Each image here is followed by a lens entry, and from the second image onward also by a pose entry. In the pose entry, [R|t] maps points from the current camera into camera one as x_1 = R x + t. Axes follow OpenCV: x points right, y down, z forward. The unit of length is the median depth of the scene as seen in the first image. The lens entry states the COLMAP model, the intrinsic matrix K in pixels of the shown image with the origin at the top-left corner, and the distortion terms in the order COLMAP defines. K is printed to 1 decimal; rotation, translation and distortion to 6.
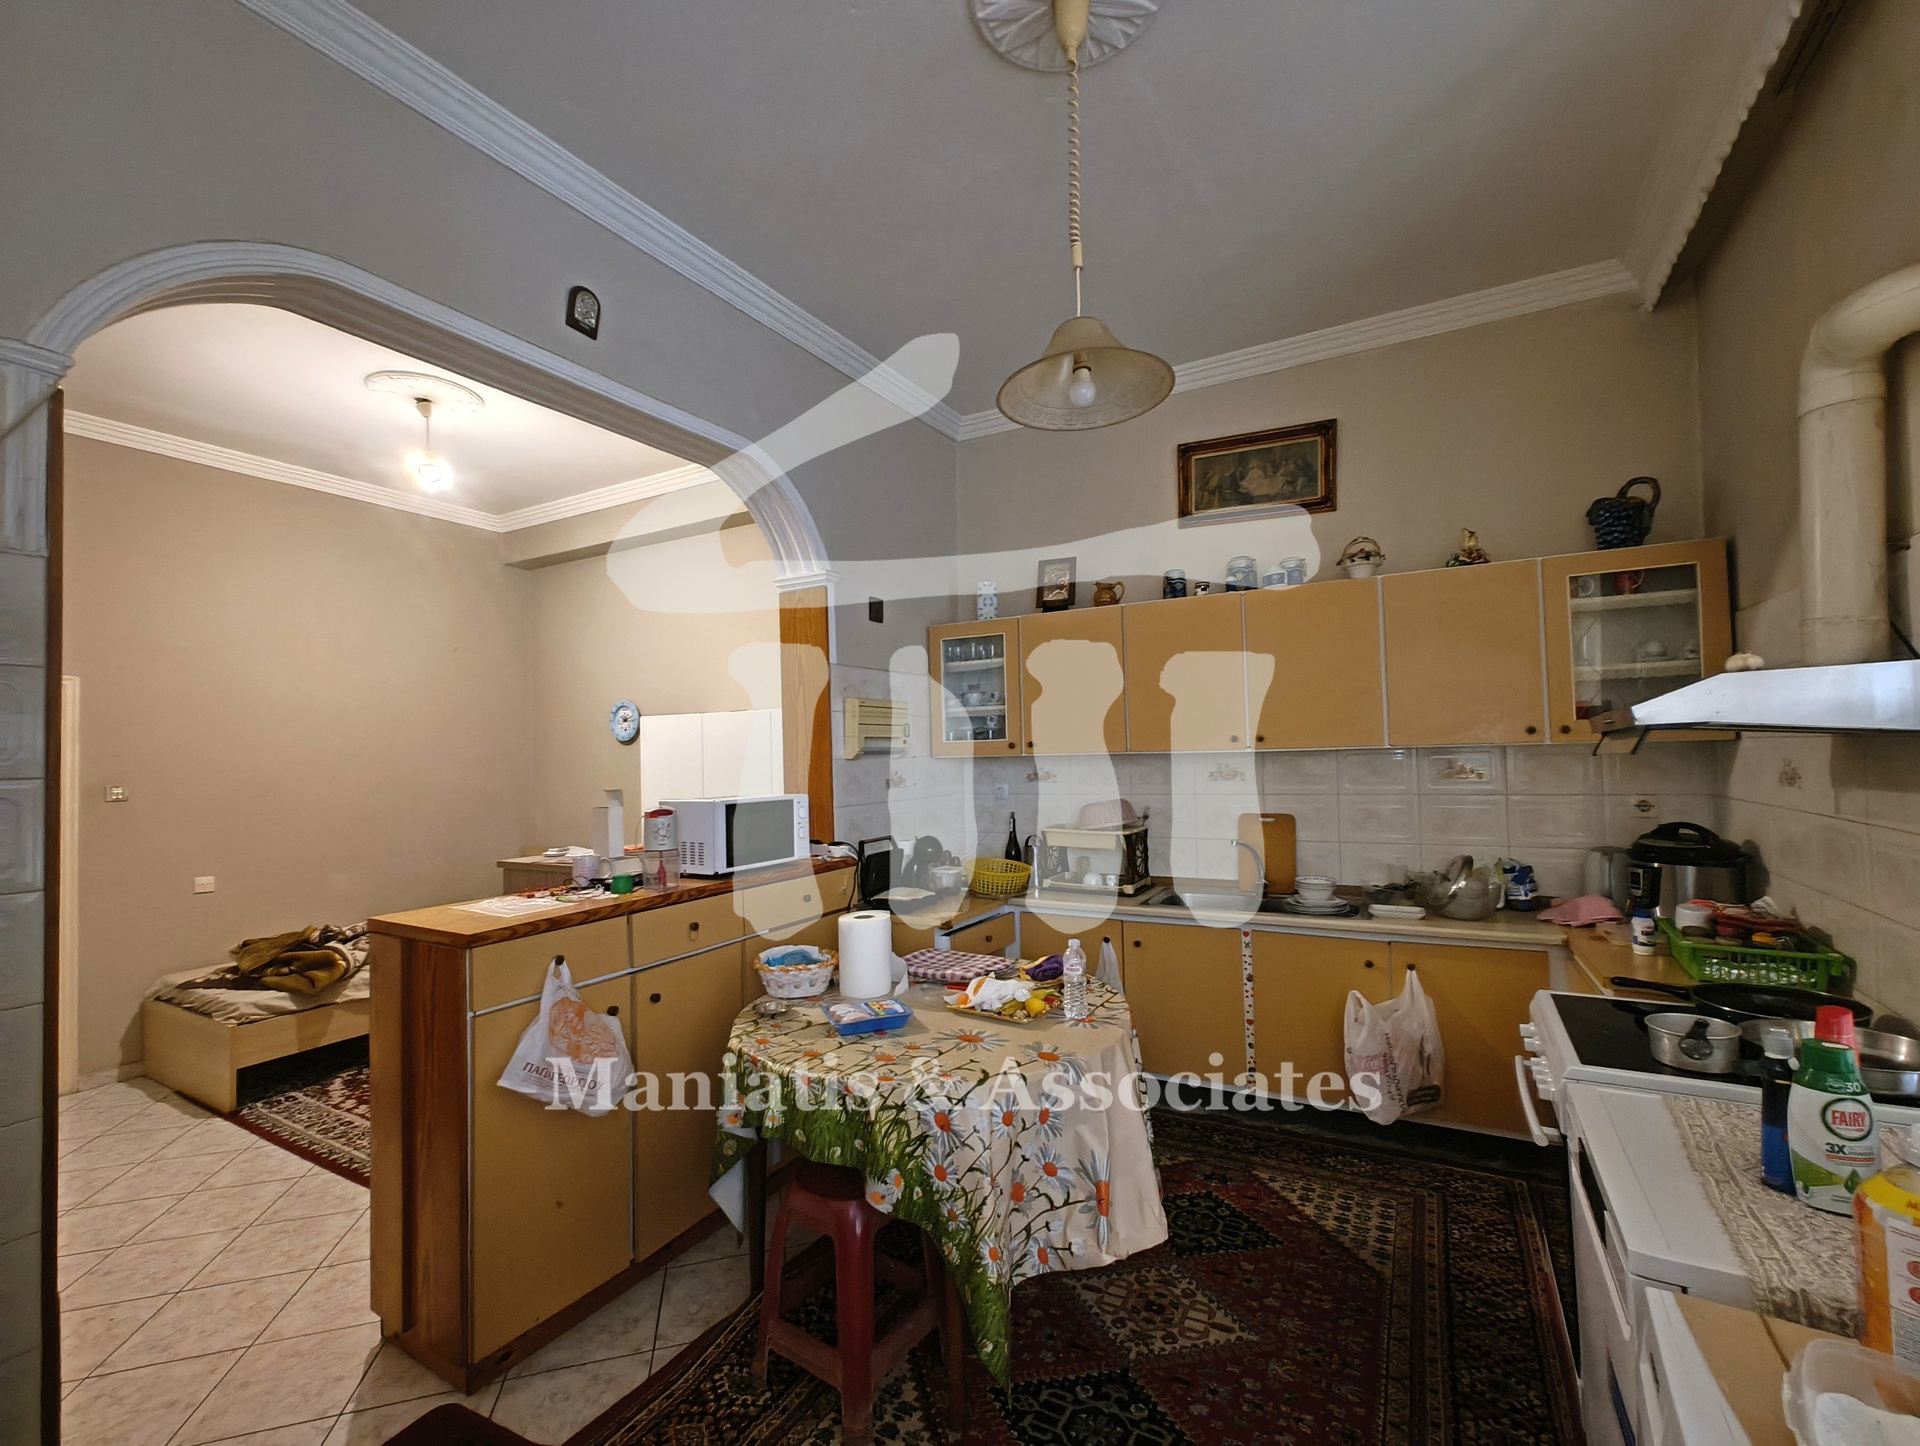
lens RADIAL K [[808.1, 0, 978.6], [0, 808.1, 735.3], [0, 0, 1]] dist [-0.001761, 0.001136]
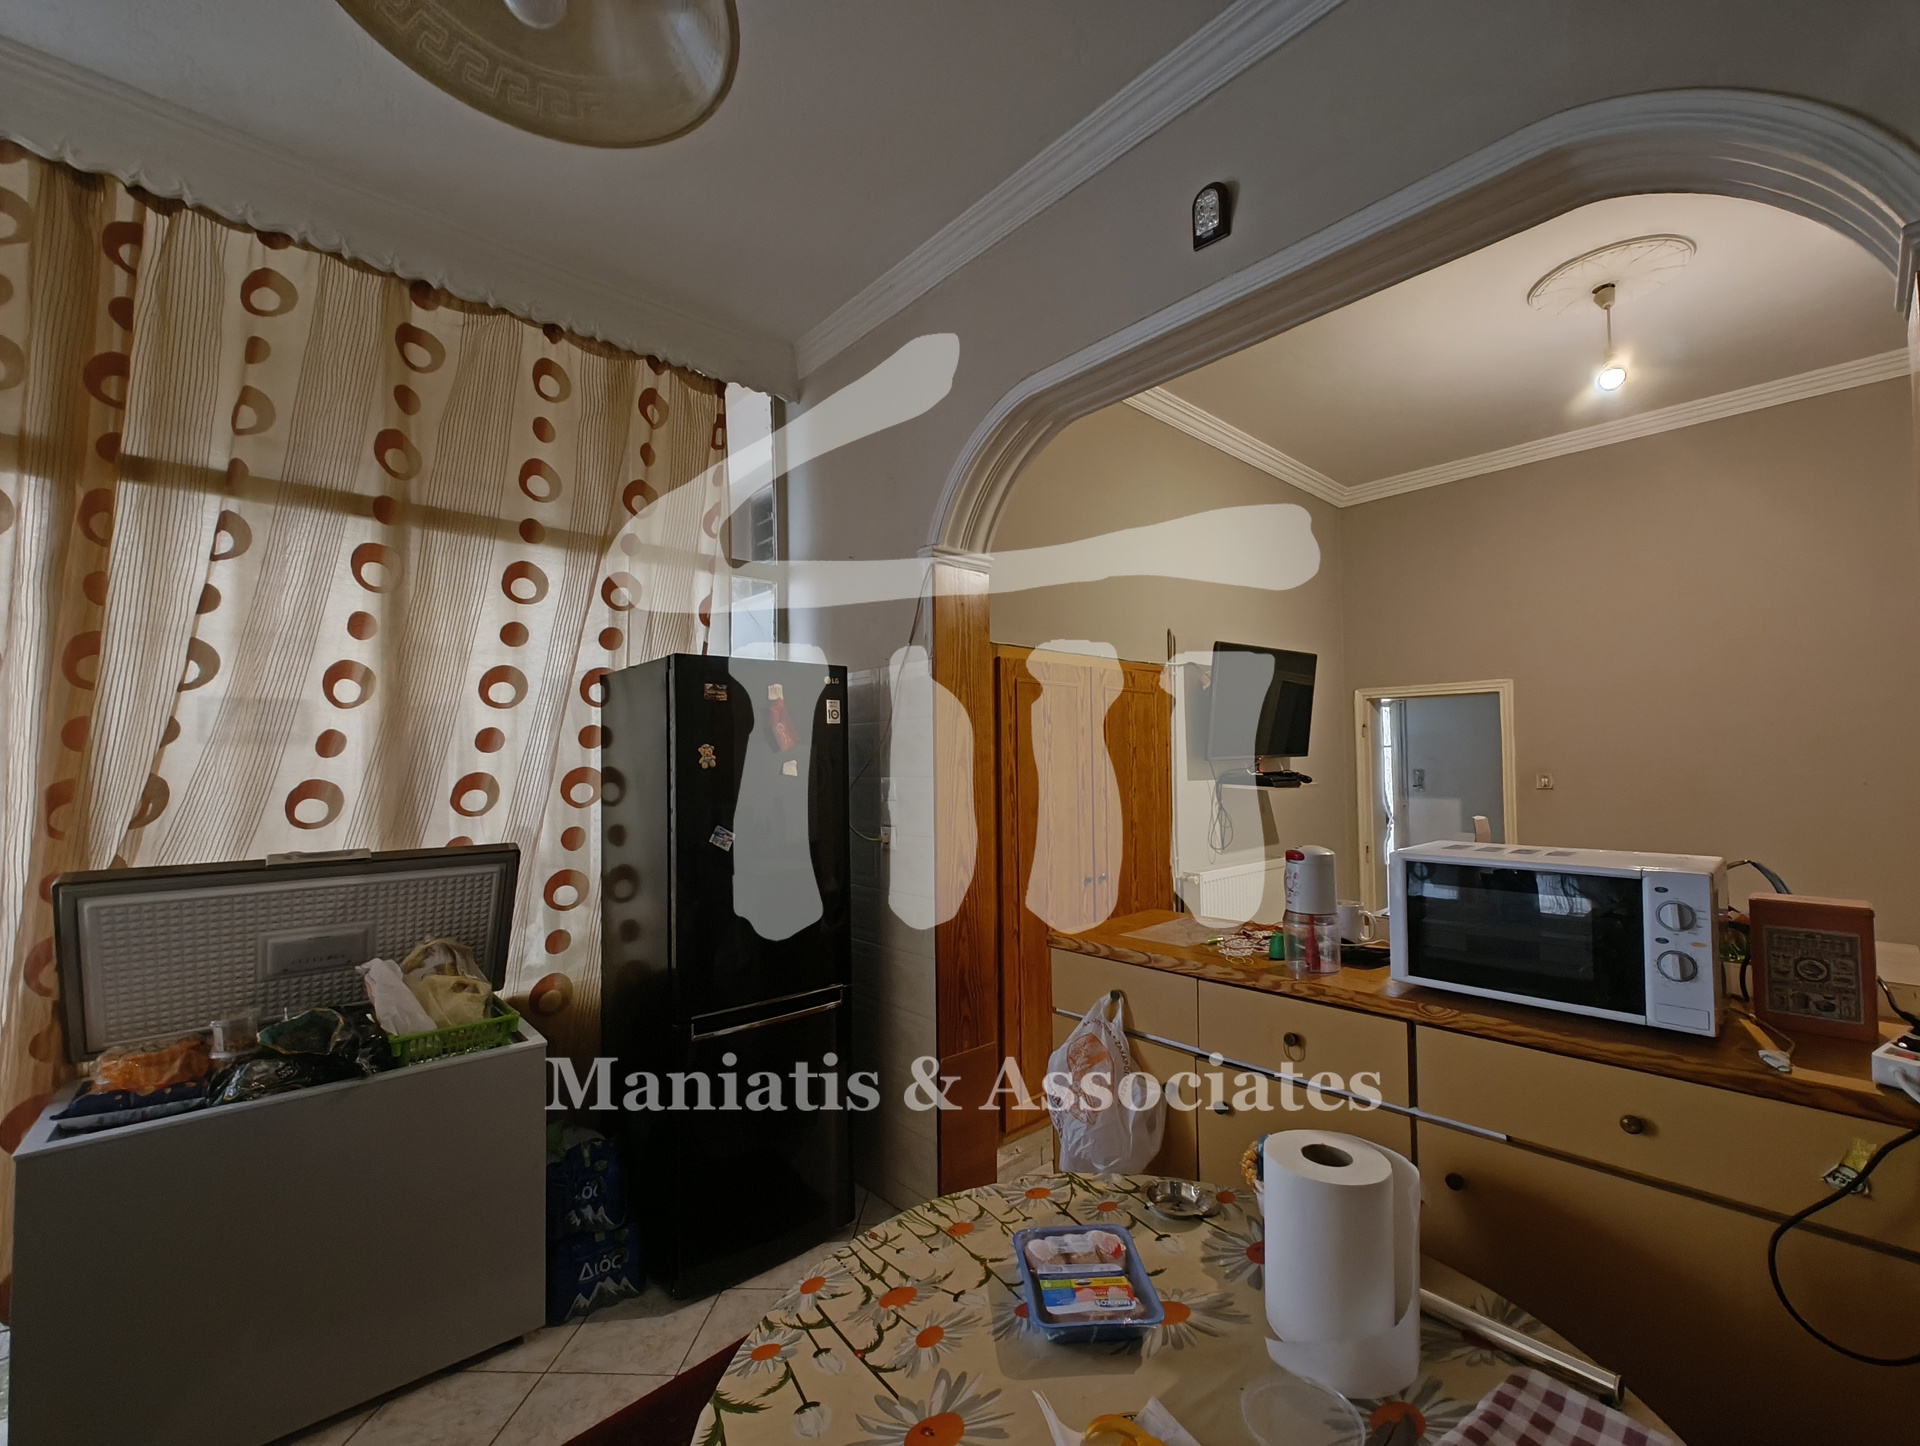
lens RADIAL K [[808.4, 0, 965.4], [0, 808.4, 739.3], [0, 0, 1]] dist [-0.003687, 0.002780]
pose [[-0.310691, -0.000484, -0.950511, 0.317744], [0.040246, 0.999096, -0.013664, -0.002764], [0.949658, -0.042500, -0.310391, 0.906324]]
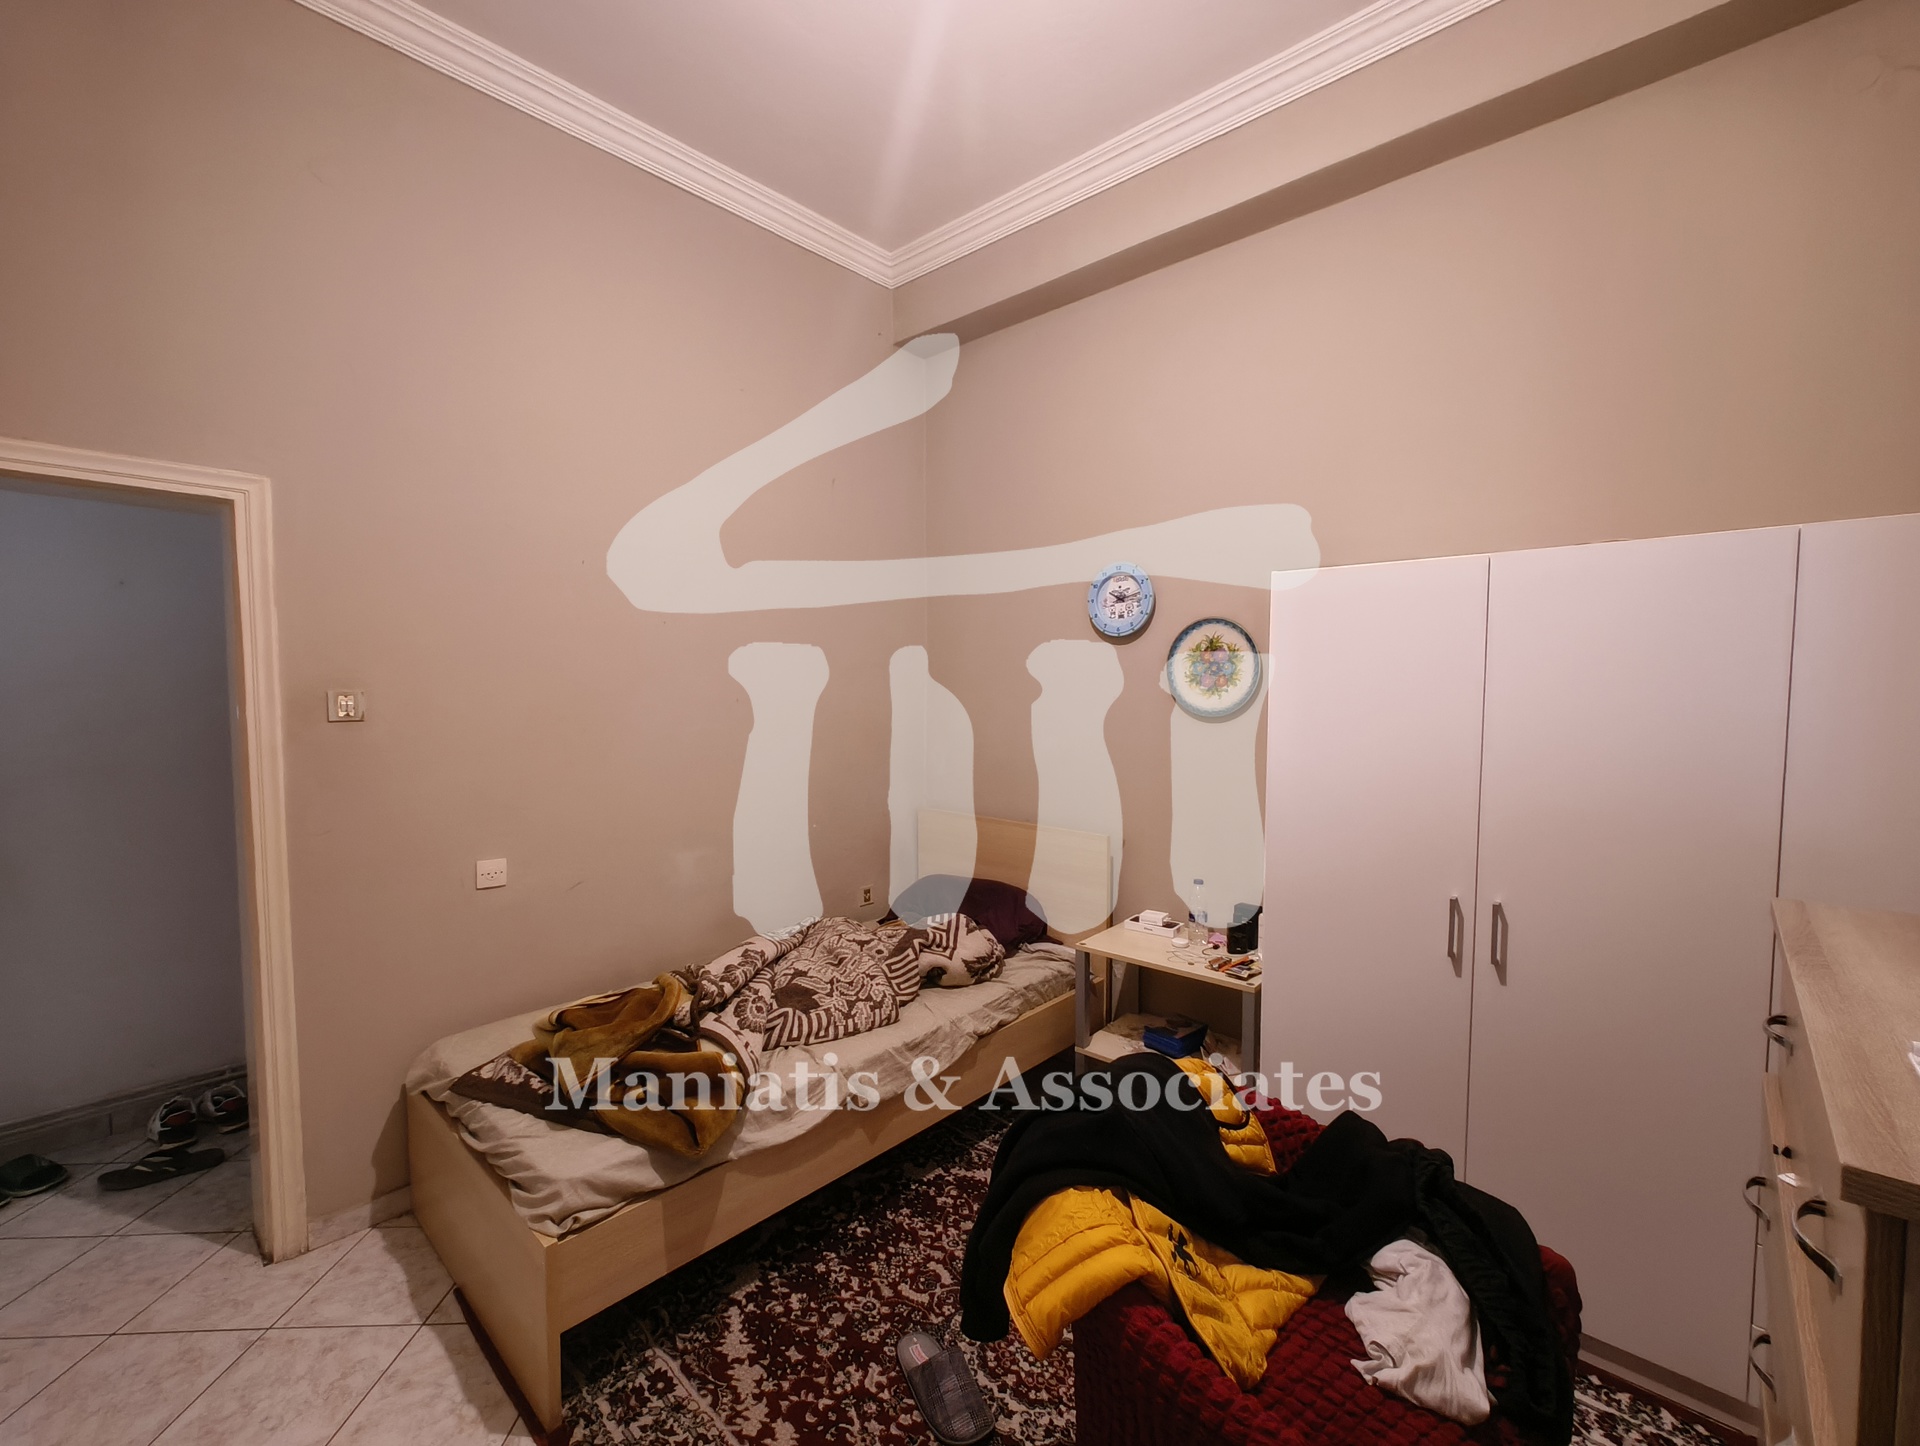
lens RADIAL K [[808.4, 0, 971.9], [0, 808.4, 734.2], [0, 0, 1]] dist [-0.003687, 0.002780]
pose [[0.971719, 0.037127, -0.233203, -0.819889], [-0.016947, 0.995981, 0.087946, 0.054922], [0.235531, -0.081507, 0.968443, 0.877703]]
